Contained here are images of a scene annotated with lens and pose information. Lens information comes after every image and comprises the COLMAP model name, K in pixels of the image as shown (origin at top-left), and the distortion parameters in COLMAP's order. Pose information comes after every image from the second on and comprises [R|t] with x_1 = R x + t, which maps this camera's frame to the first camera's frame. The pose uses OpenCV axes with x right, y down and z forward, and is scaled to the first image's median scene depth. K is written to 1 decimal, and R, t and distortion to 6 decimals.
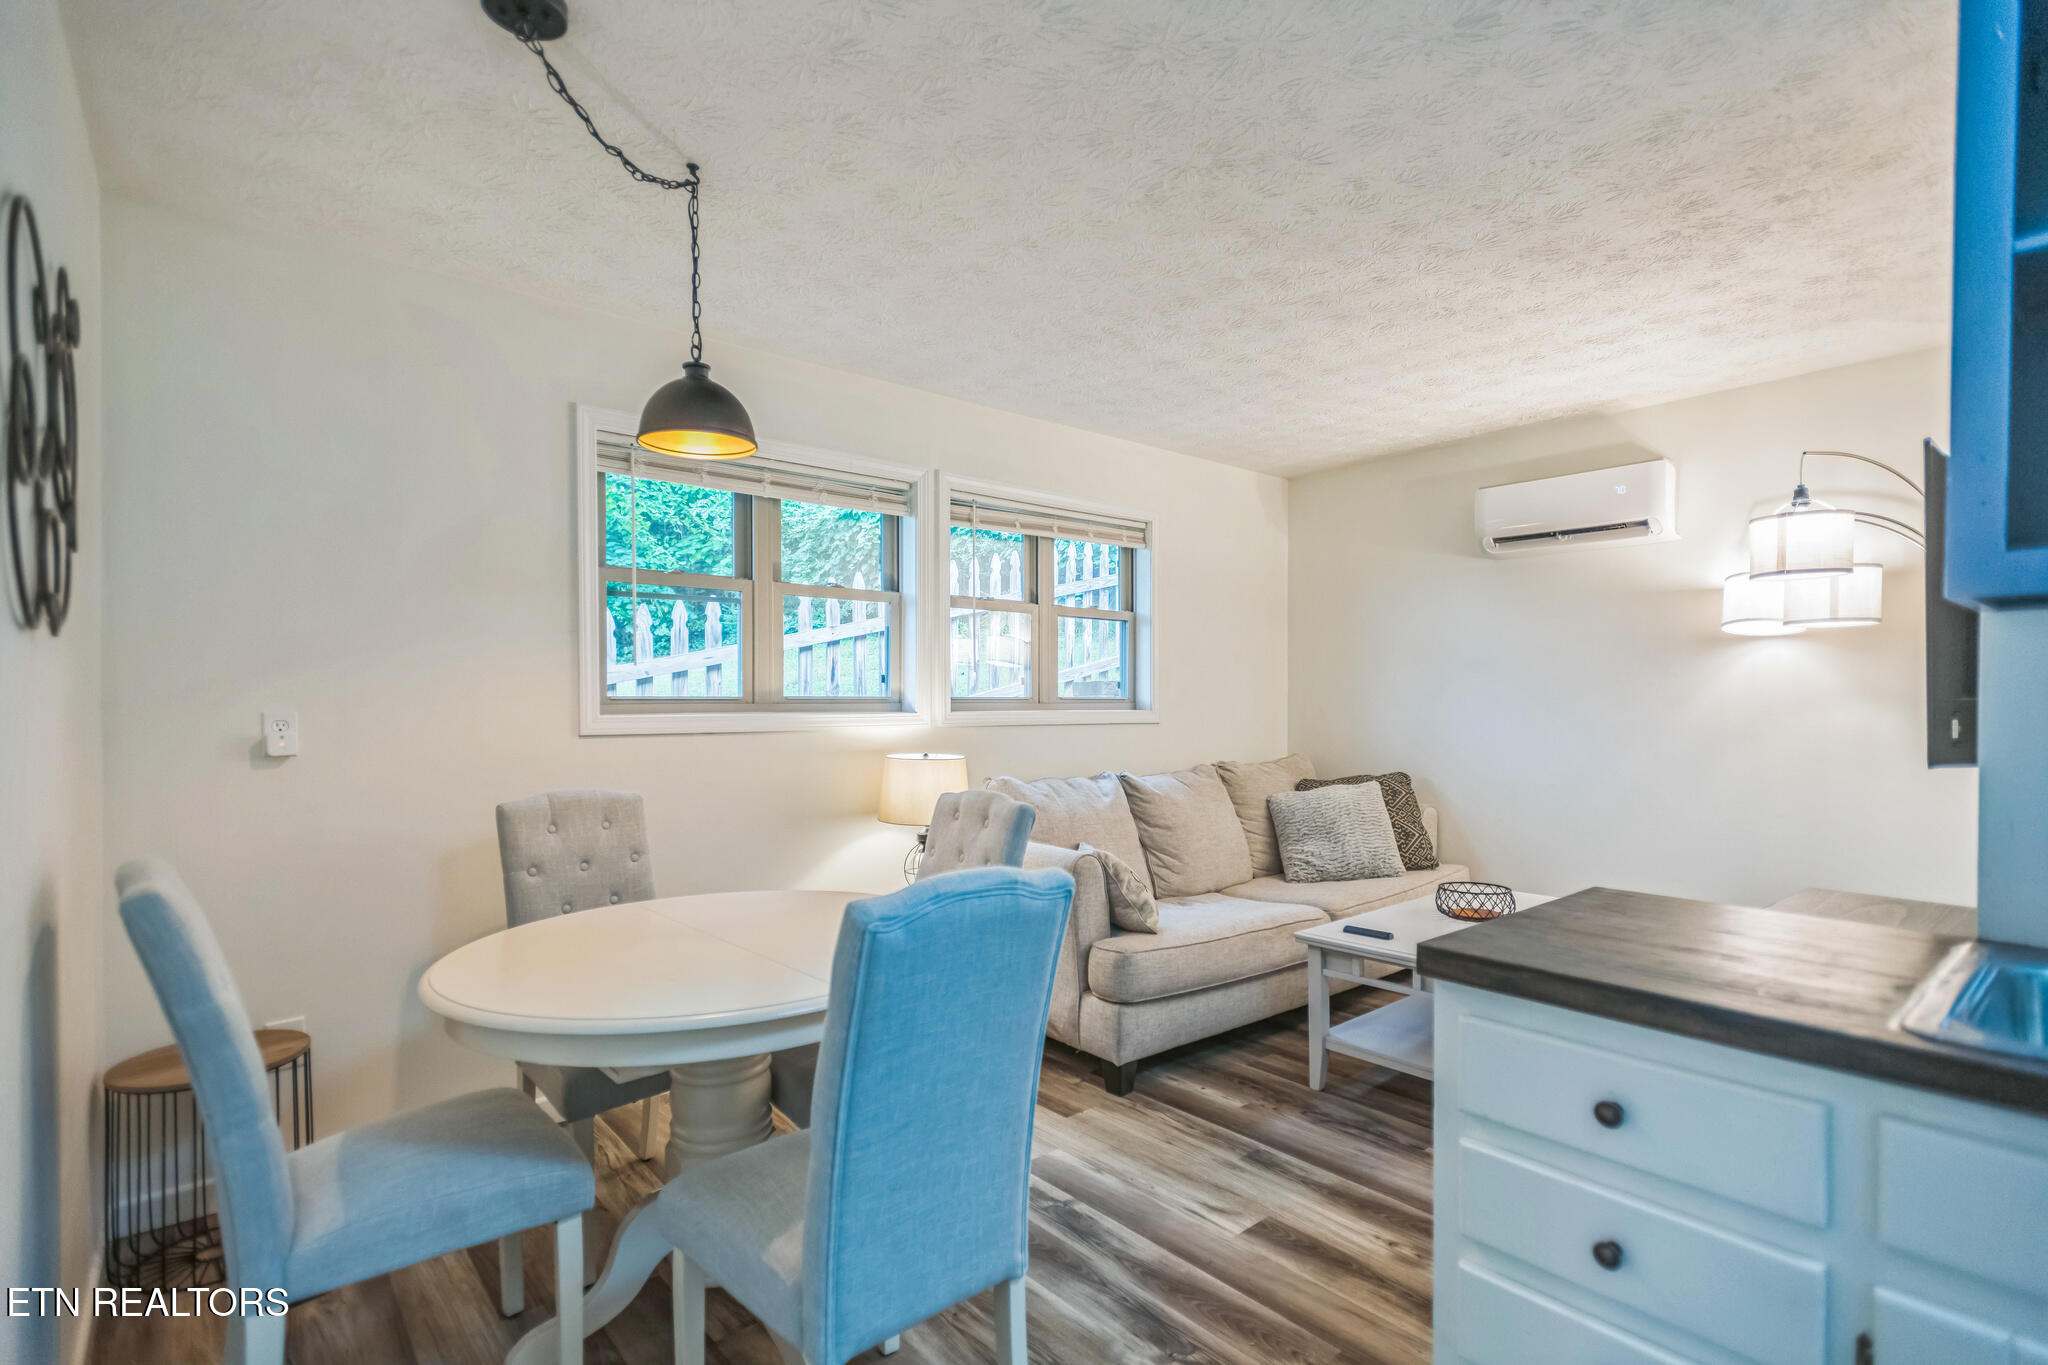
lens RADIAL K [[959.2, 0, 1018.2], [0, 959.2, 697.8], [0, 0, 1]] dist [0.013820, -0.001806]
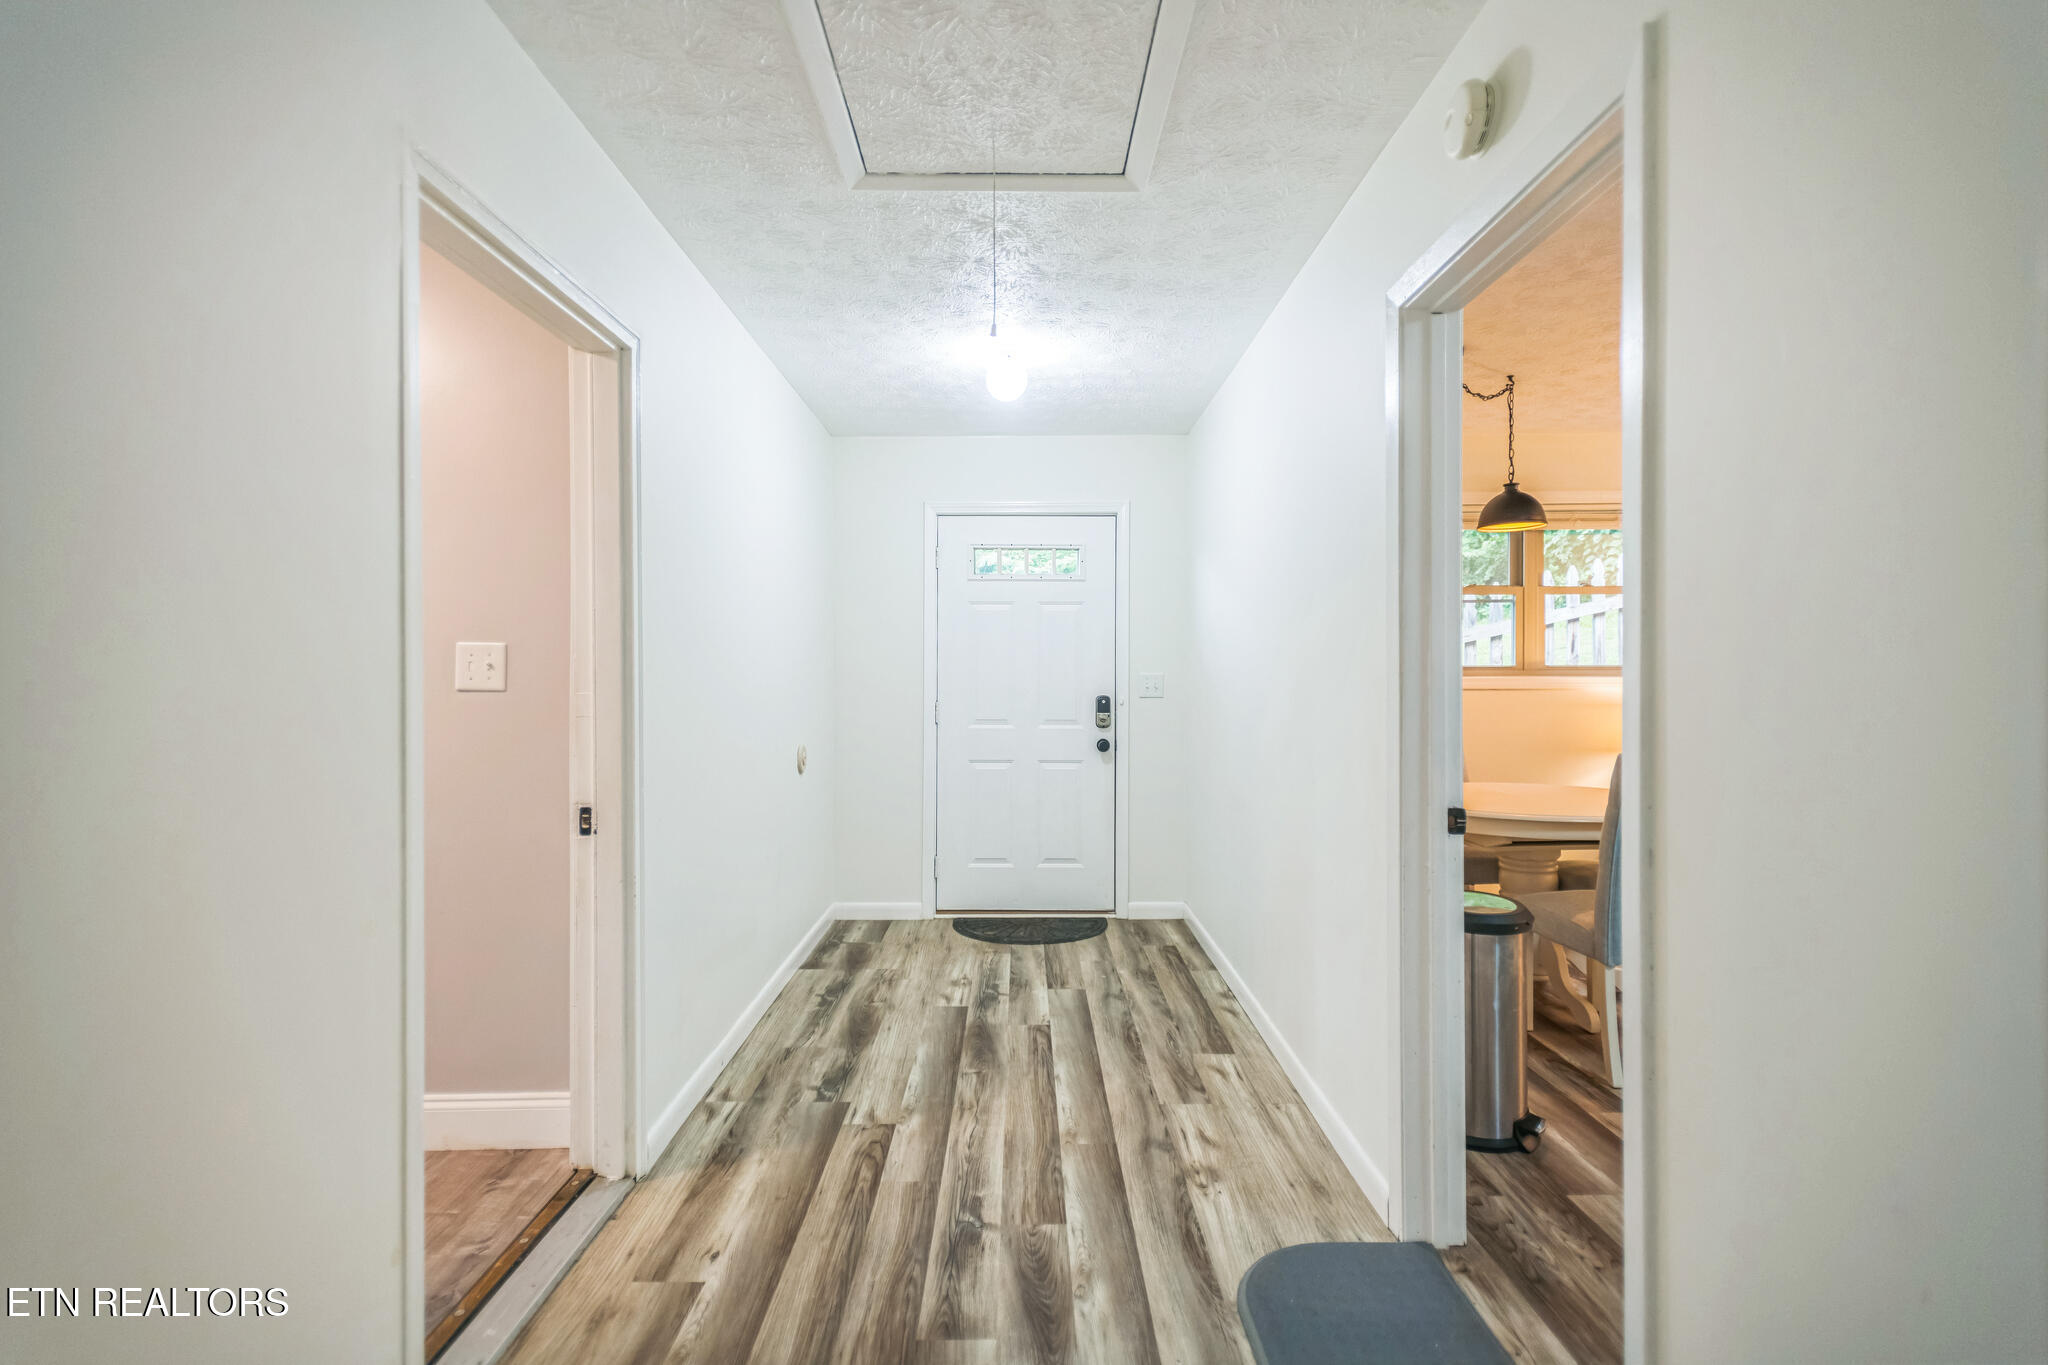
lens RADIAL K [[959.2, 0, 987.2], [0, 959.2, 659.8], [0, 0, 1]] dist [0.013820, -0.001806]
pose [[0.755849, 0.000851, -0.654746, 0.050545], [-0.003501, 0.999990, -0.002741, -0.002021], [0.654737, 0.004364, 0.755844, -0.467857]]
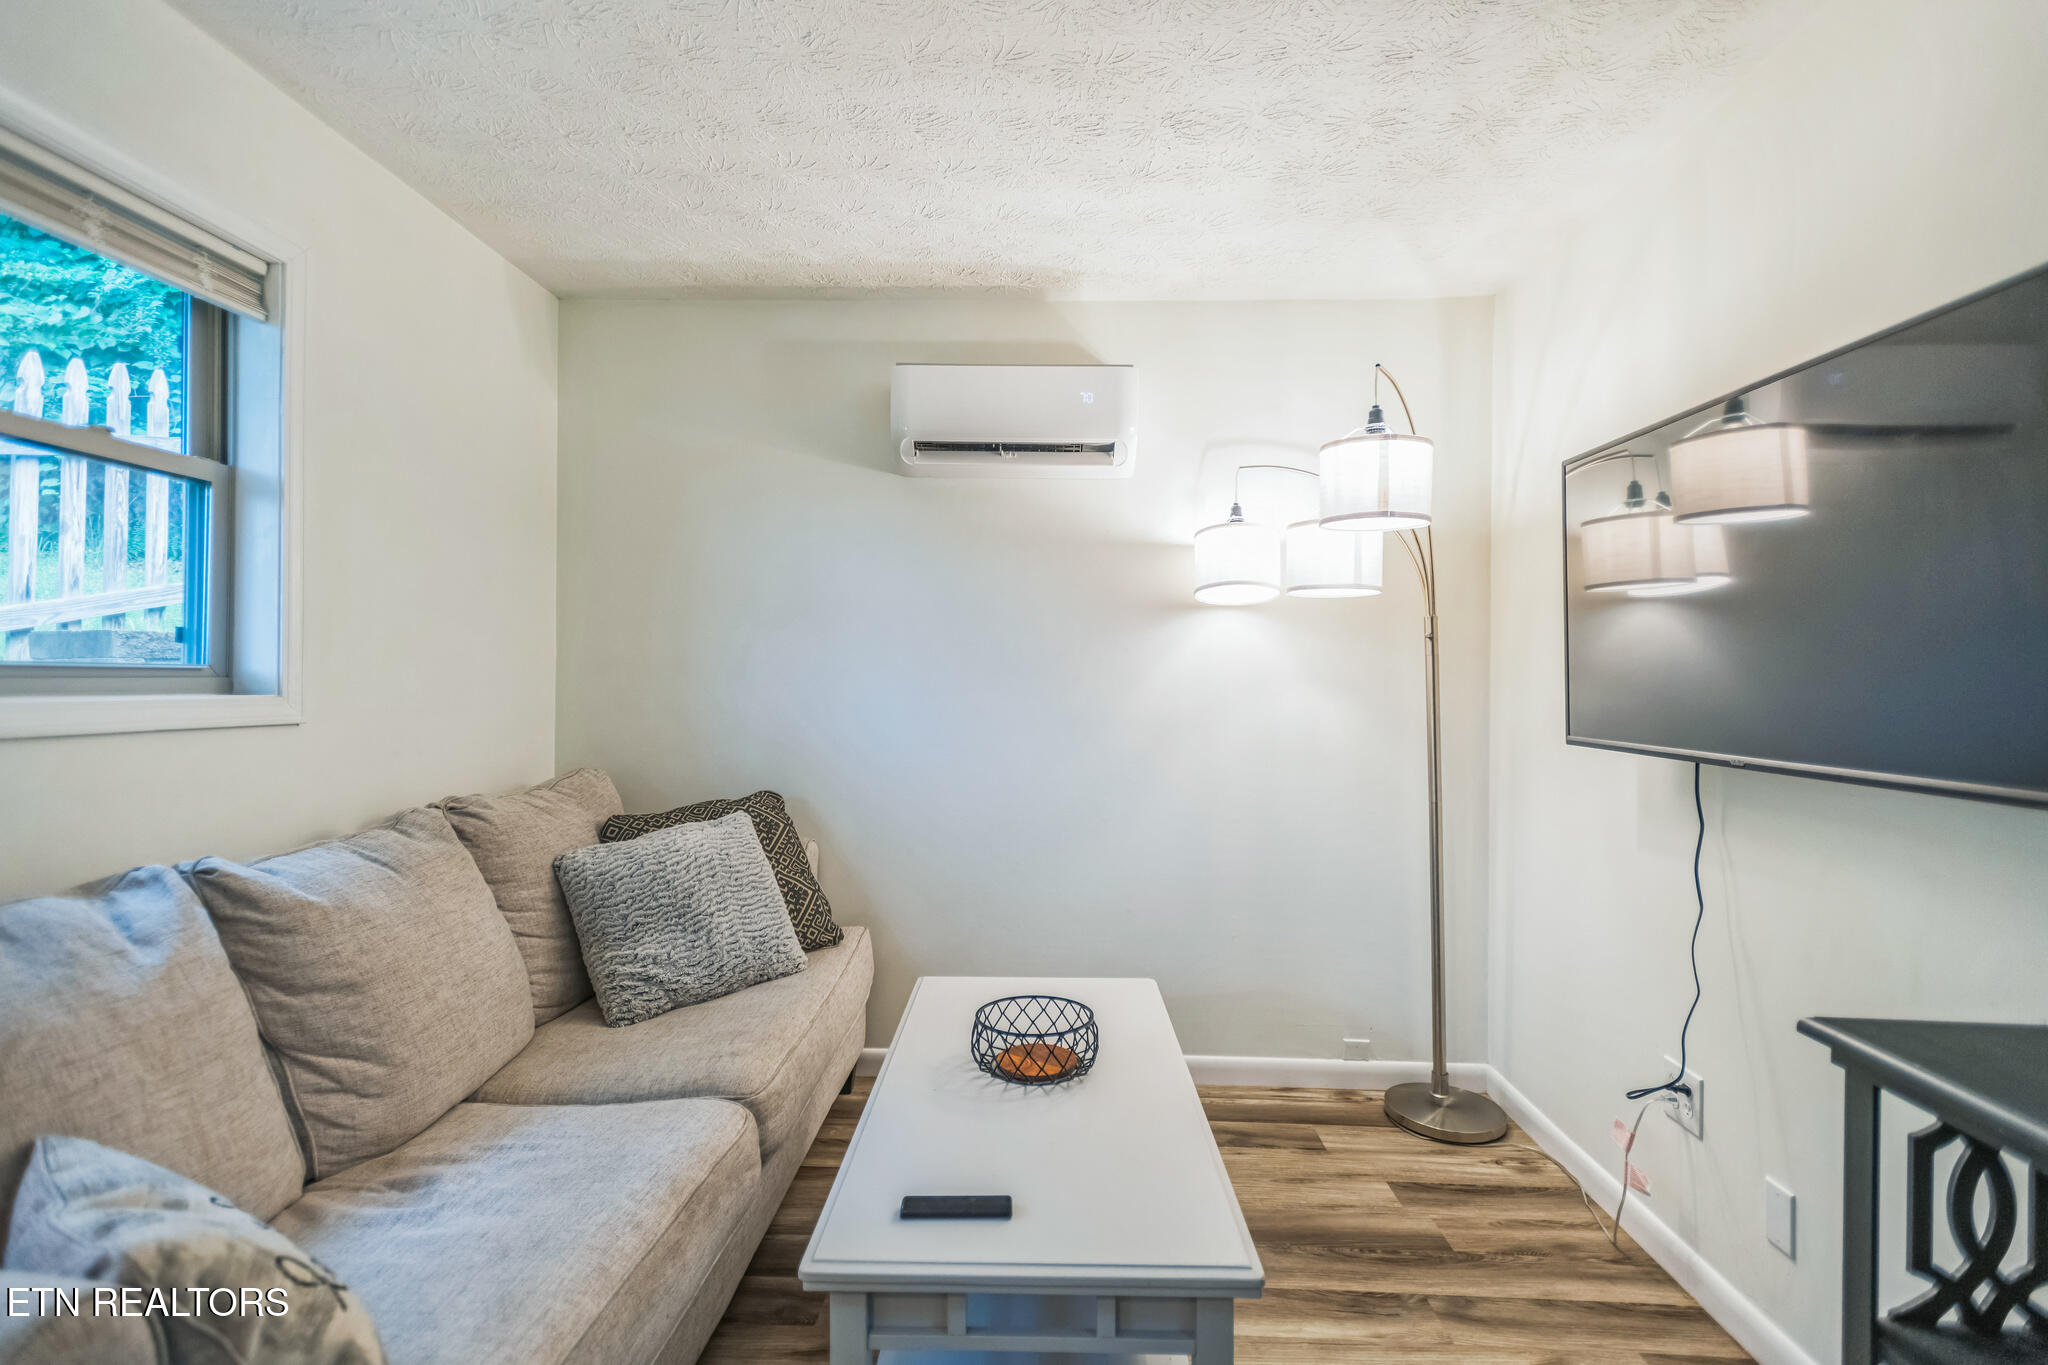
lens RADIAL K [[959.2, 0, 1015.8], [0, 959.2, 679.7], [0, 0, 1]] dist [0.013820, -0.001806]
pose [[0.663302, 0.007450, 0.748314, 0.034402], [-0.015047, 0.999881, 0.003383, -0.000552], [-0.748200, -0.013504, 0.663336, 0.493320]]
